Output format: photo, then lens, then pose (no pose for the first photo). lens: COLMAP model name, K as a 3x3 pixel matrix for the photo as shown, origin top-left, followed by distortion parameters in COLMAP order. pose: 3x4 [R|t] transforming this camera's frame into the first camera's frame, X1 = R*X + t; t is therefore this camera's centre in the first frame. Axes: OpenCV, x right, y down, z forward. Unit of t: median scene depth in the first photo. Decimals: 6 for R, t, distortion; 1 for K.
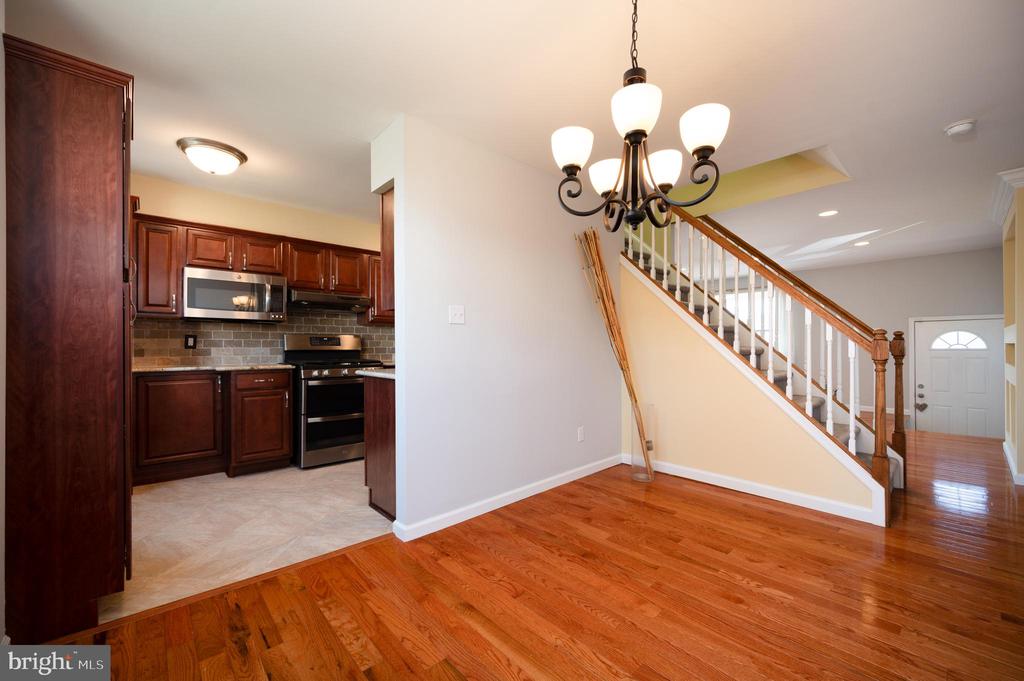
lens RADIAL K [[409.5, 0, 518.0], [0, 409.5, 346.5], [0, 0, 1]] dist [-0.000454, -0.000624]
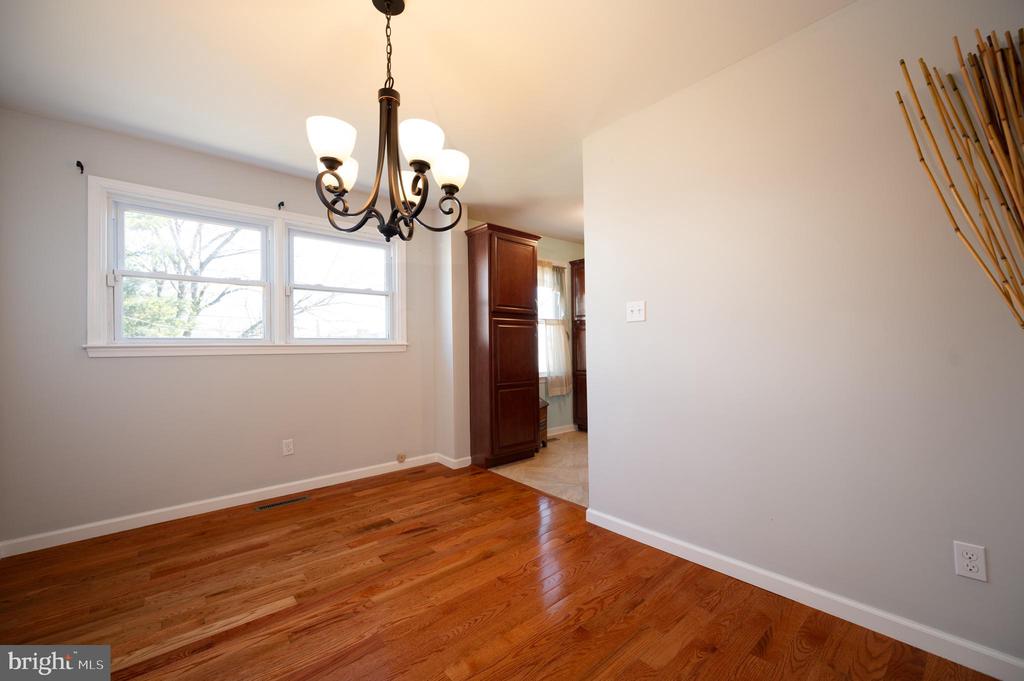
lens RADIAL K [[409.5, 0, 521.2], [0, 409.5, 335.1], [0, 0, 1]] dist [-0.000454, -0.000624]
pose [[-0.025257, -0.027307, -0.999308, 0.842003], [0.012058, 0.999546, -0.027618, 0.003106], [0.999608, -0.012747, -0.024917, 0.848732]]
